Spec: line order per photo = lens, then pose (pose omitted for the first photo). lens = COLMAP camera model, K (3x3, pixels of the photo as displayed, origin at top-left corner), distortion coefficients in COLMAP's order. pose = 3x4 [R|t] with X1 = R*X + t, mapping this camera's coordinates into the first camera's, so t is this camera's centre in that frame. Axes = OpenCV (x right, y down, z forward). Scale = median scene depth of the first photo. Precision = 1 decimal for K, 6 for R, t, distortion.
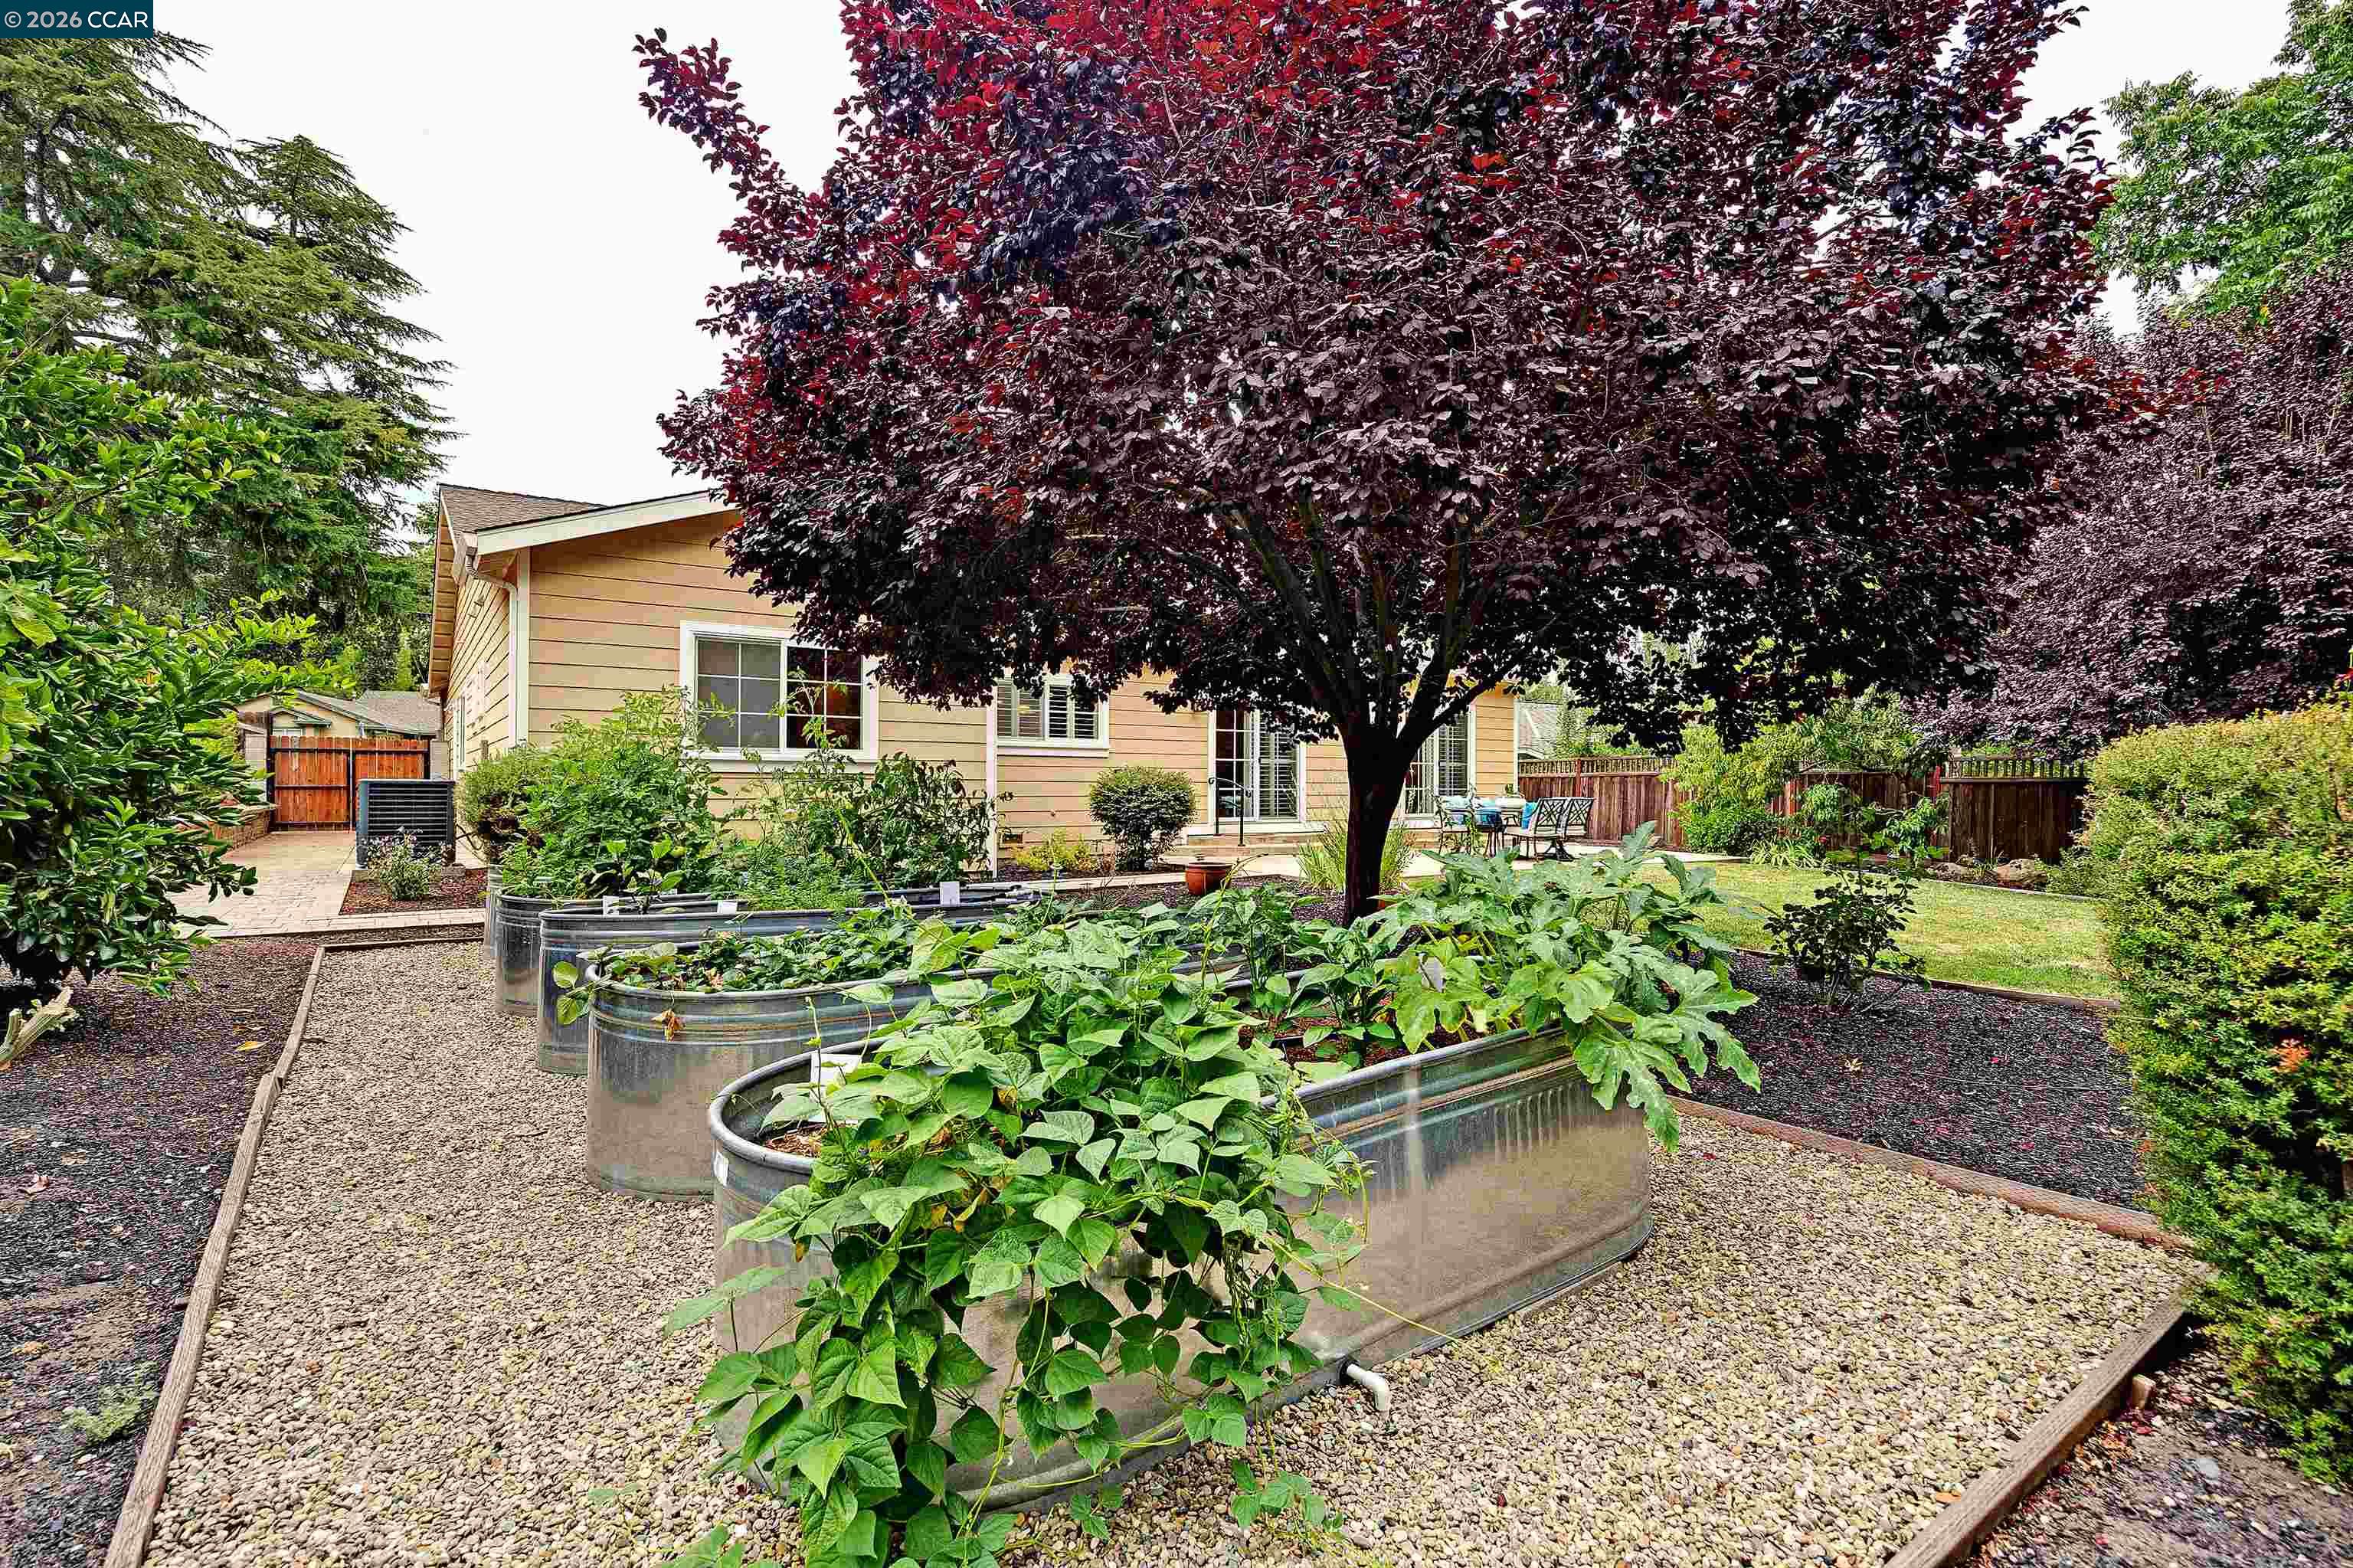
lens RADIAL K [[1103.2, 0, 1181.9], [0, 1103.2, 776.2], [0, 0, 1]] dist [-0.003348, -0.000723]
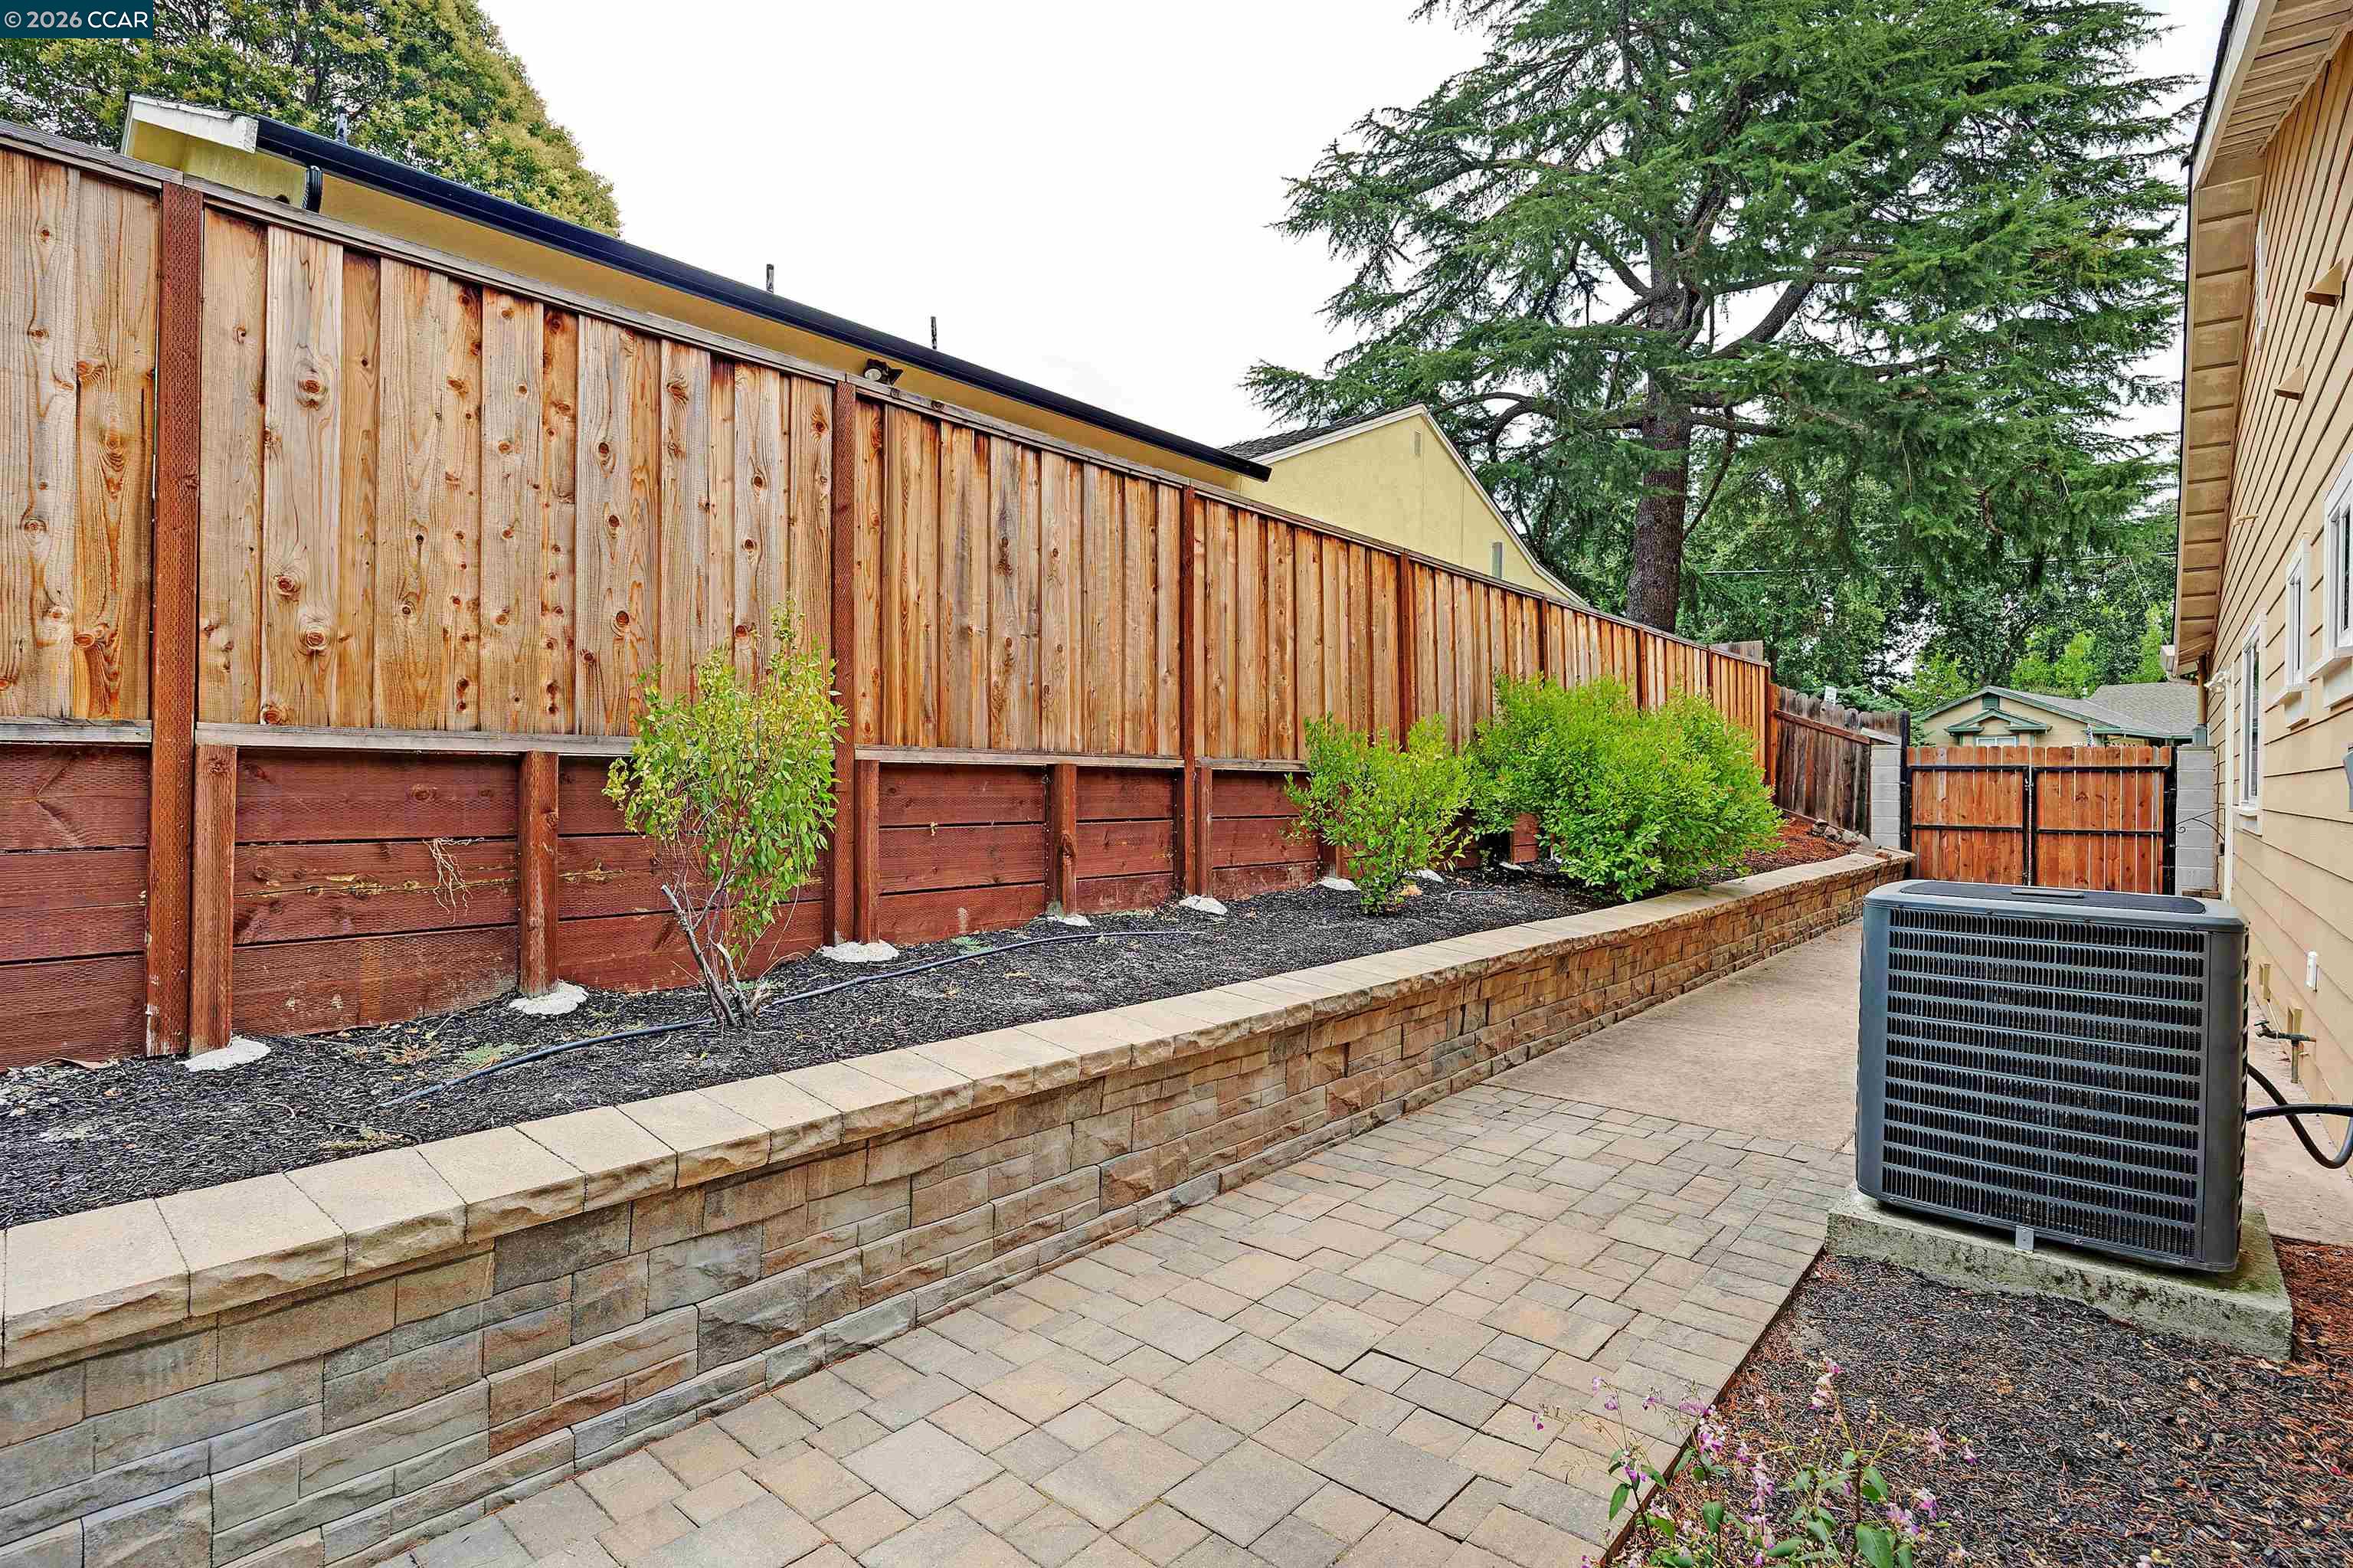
lens RADIAL K [[1121.2, 0, 1183.2], [0, 1121.2, 781.1], [0, 0, 1]] dist [0.000358, 0.000019]
pose [[0.235974, -0.001274, -0.971759, -0.265065], [-0.002148, 0.999996, -0.001832, -0.013559], [0.971757, 0.002520, 0.235970, 0.399302]]
